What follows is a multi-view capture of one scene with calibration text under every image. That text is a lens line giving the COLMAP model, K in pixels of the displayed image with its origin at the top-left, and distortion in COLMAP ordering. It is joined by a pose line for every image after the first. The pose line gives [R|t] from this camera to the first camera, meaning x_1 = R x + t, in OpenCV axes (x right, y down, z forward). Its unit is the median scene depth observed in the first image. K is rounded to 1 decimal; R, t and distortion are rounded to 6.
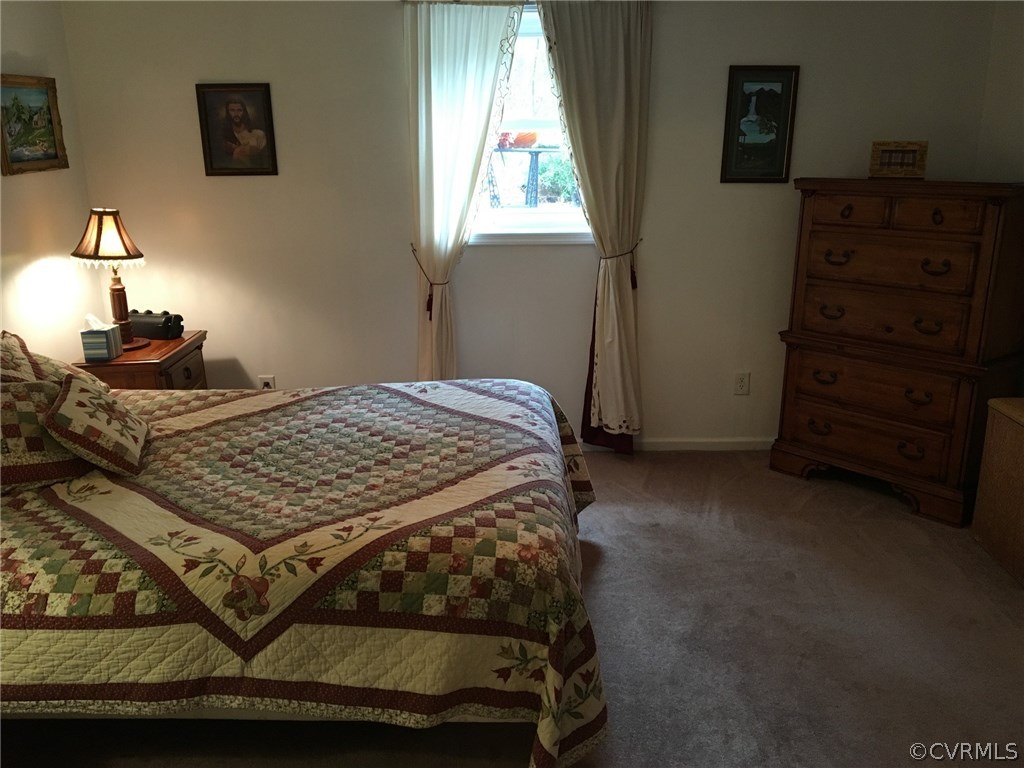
lens RADIAL K [[855.2, 0, 508.0], [0, 855.2, 384.8], [0, 0, 1]] dist [0.093249, -0.137954]
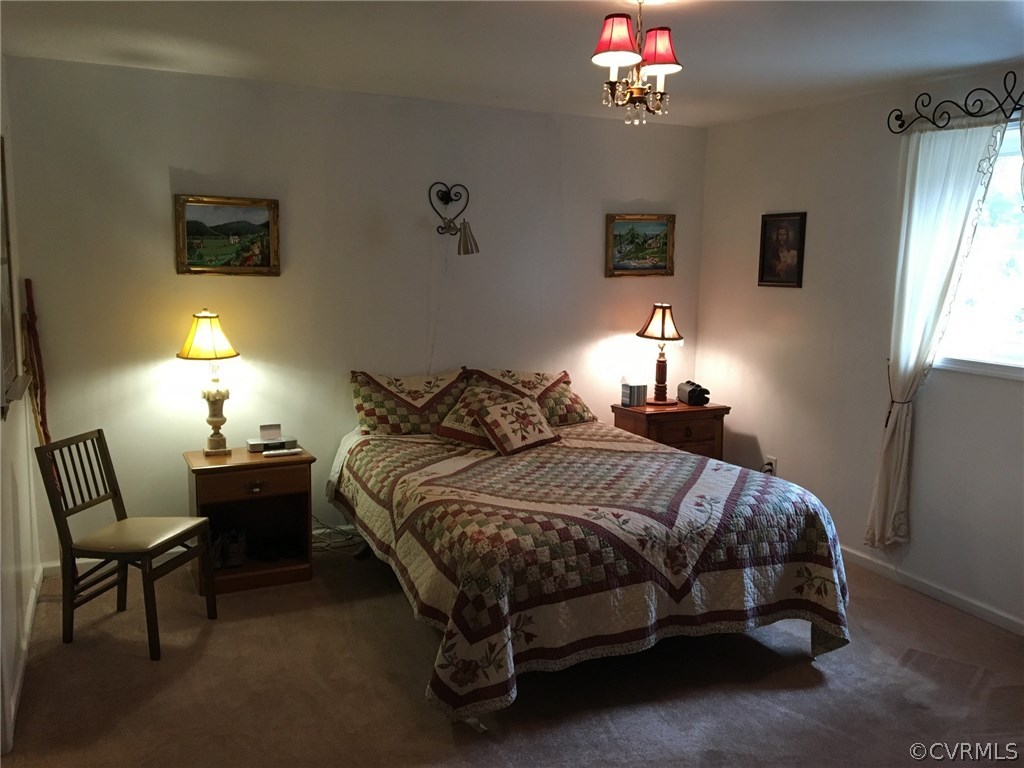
lens RADIAL K [[855.2, 0, 506.9], [0, 855.2, 384.7], [0, 0, 1]] dist [0.093249, -0.137954]
pose [[0.410647, 0.152501, -0.898951, 0.691010], [-0.269106, 0.962267, 0.040312, -0.062783], [0.871178, 0.225359, 0.436191, 0.193848]]
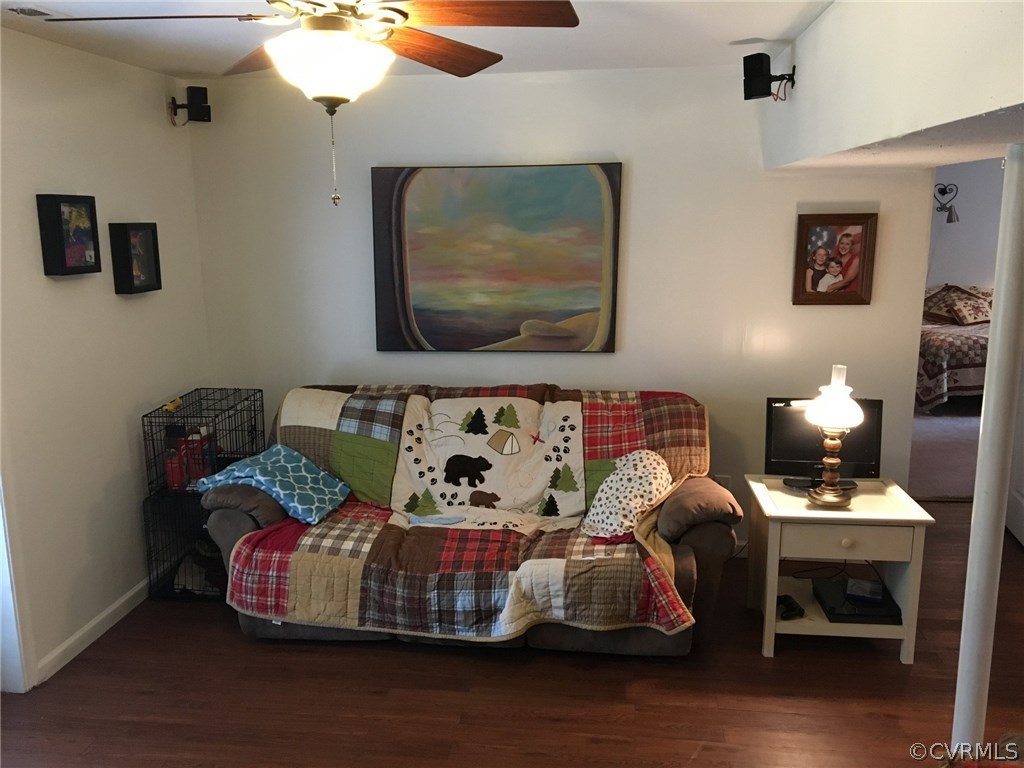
lens RADIAL K [[855.2, 0, 516.0], [0, 855.2, 381.6], [0, 0, 1]] dist [0.093249, -0.137954]
pose [[-0.128996, 0.205378, -0.970144, 2.043700], [-0.258886, 0.937416, 0.232873, -0.015890], [0.957255, 0.281196, -0.067754, -0.208568]]
